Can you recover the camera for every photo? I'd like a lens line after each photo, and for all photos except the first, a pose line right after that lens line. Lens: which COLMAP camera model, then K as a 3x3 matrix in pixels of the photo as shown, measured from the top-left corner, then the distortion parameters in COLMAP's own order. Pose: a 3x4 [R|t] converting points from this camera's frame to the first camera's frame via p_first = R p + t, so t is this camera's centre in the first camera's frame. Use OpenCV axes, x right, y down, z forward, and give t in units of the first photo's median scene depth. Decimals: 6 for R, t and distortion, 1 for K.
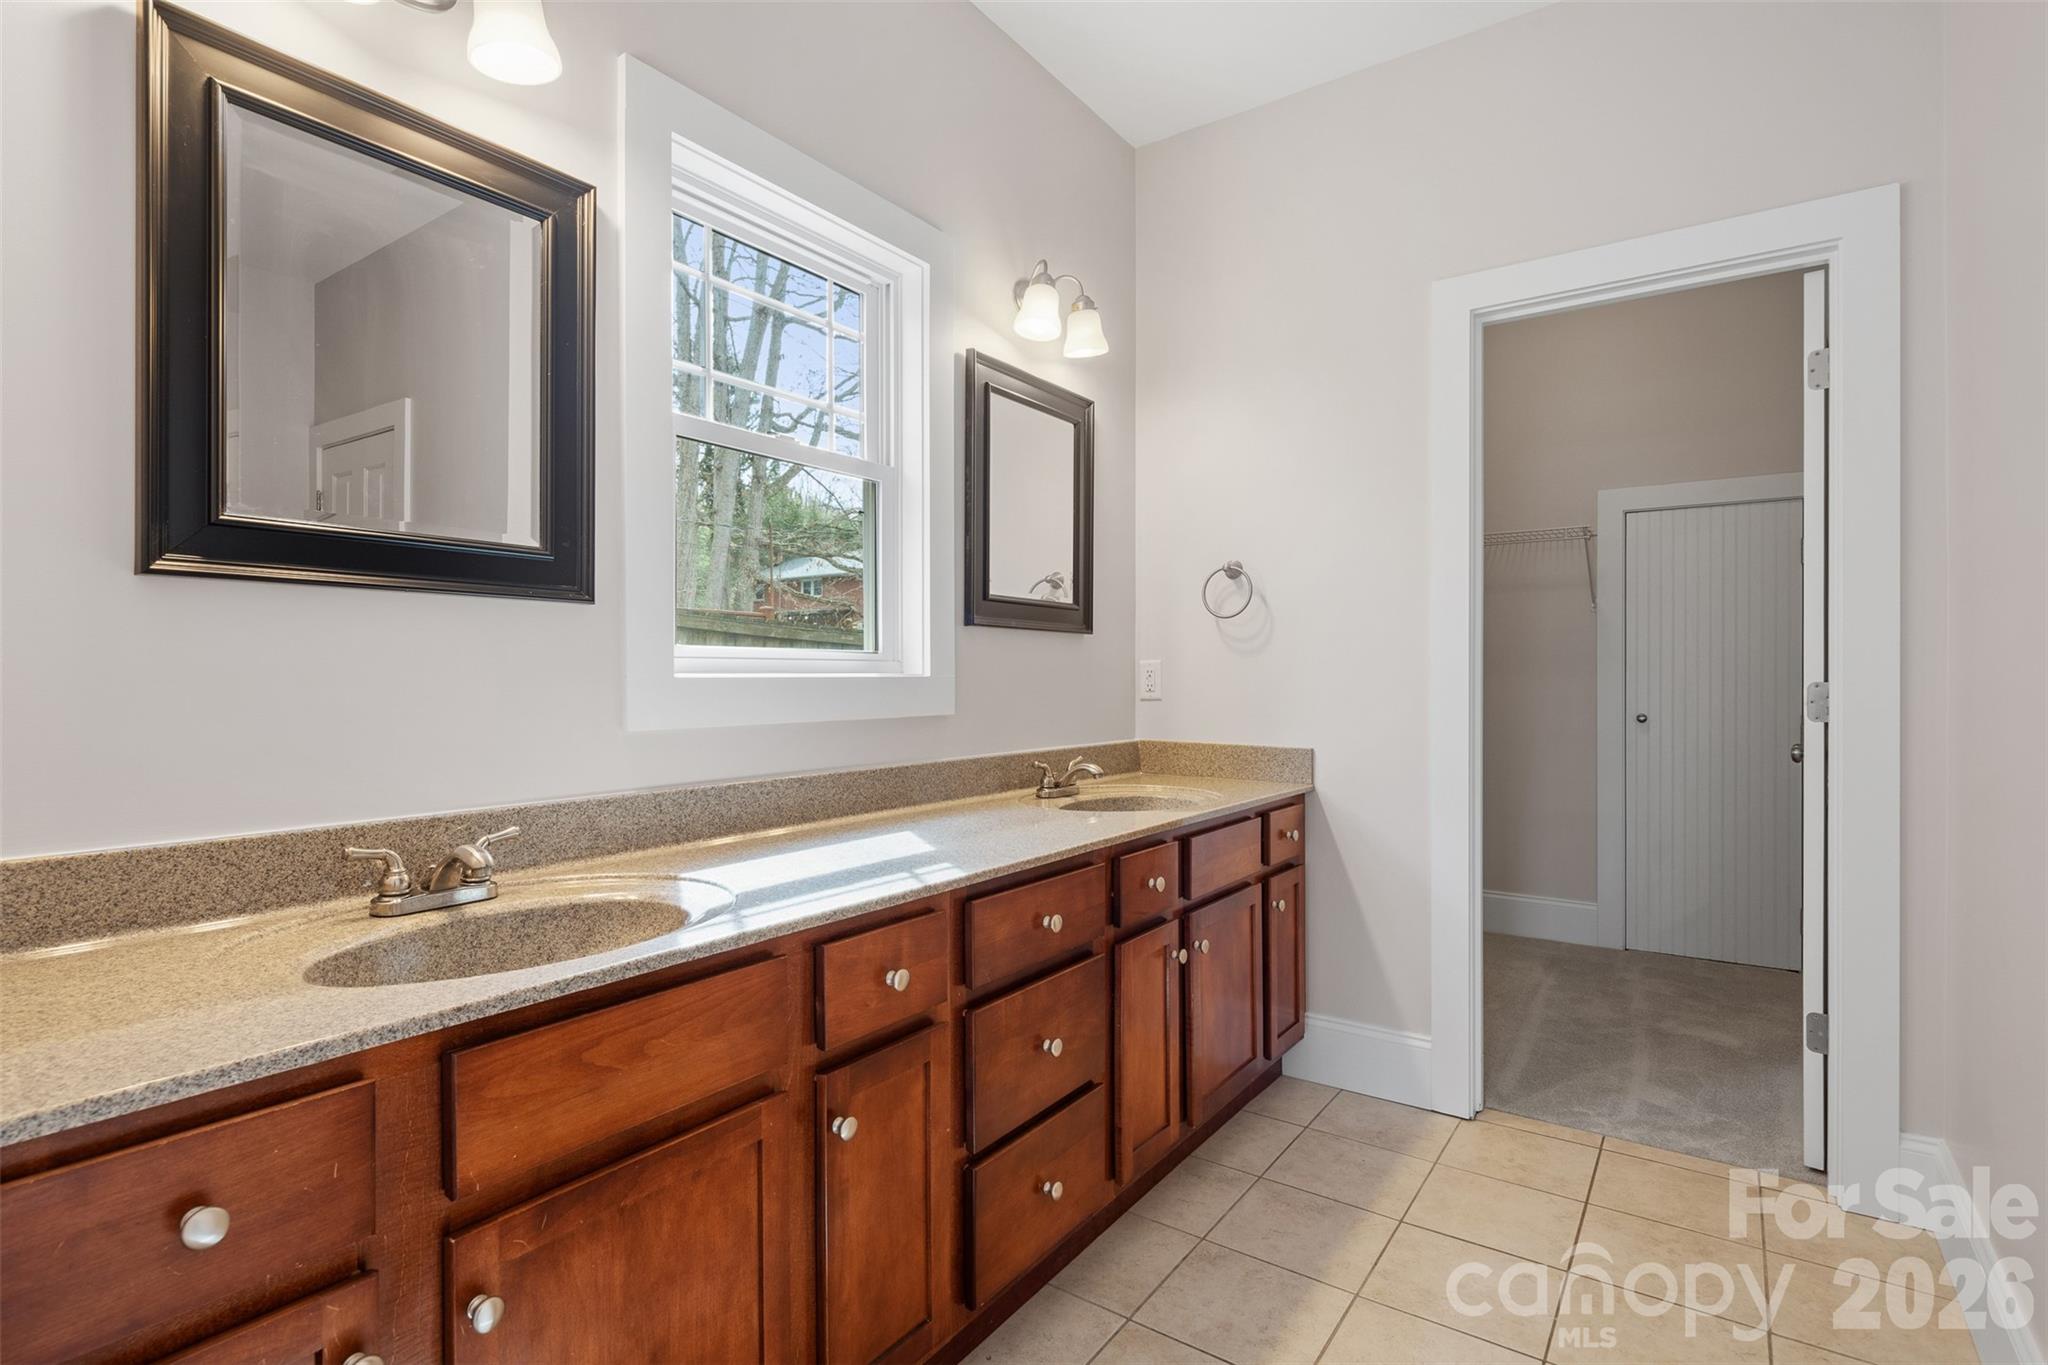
lens RADIAL K [[993.2, 0, 1025.7], [0, 993.2, 684.5], [0, 0, 1]] dist [0.007989, -0.003150]
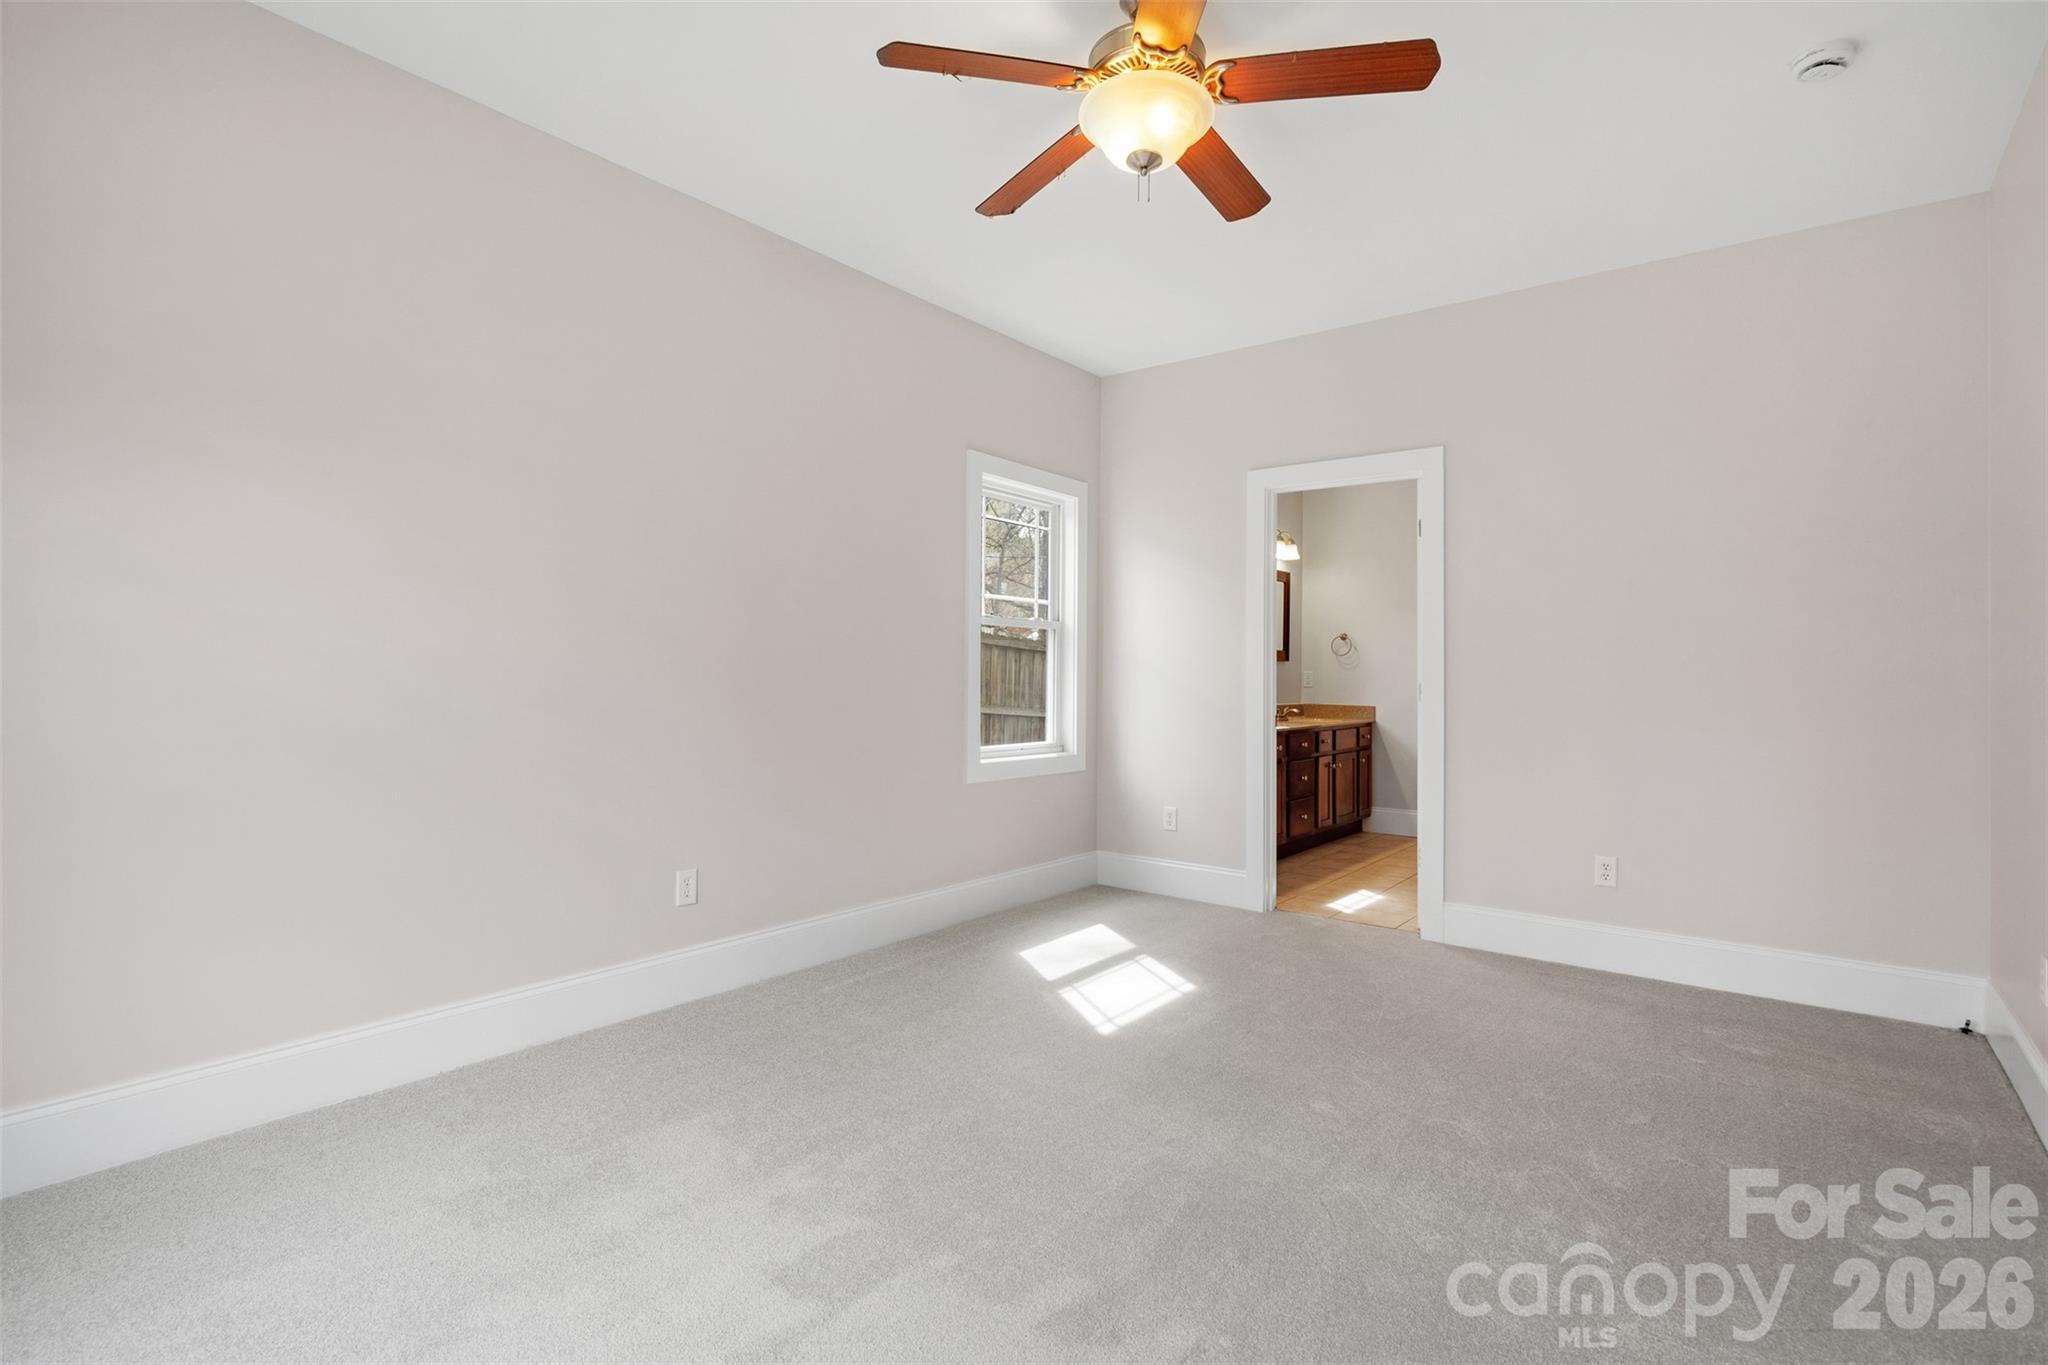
lens RADIAL K [[993.2, 0, 1025.2], [0, 993.2, 692.8], [0, 0, 1]] dist [0.007989, -0.003150]
pose [[0.998775, 0.000706, -0.049473, -0.520229], [-0.000129, 0.999932, 0.011667, 0.001468], [0.049478, -0.011646, 0.998707, -1.721161]]
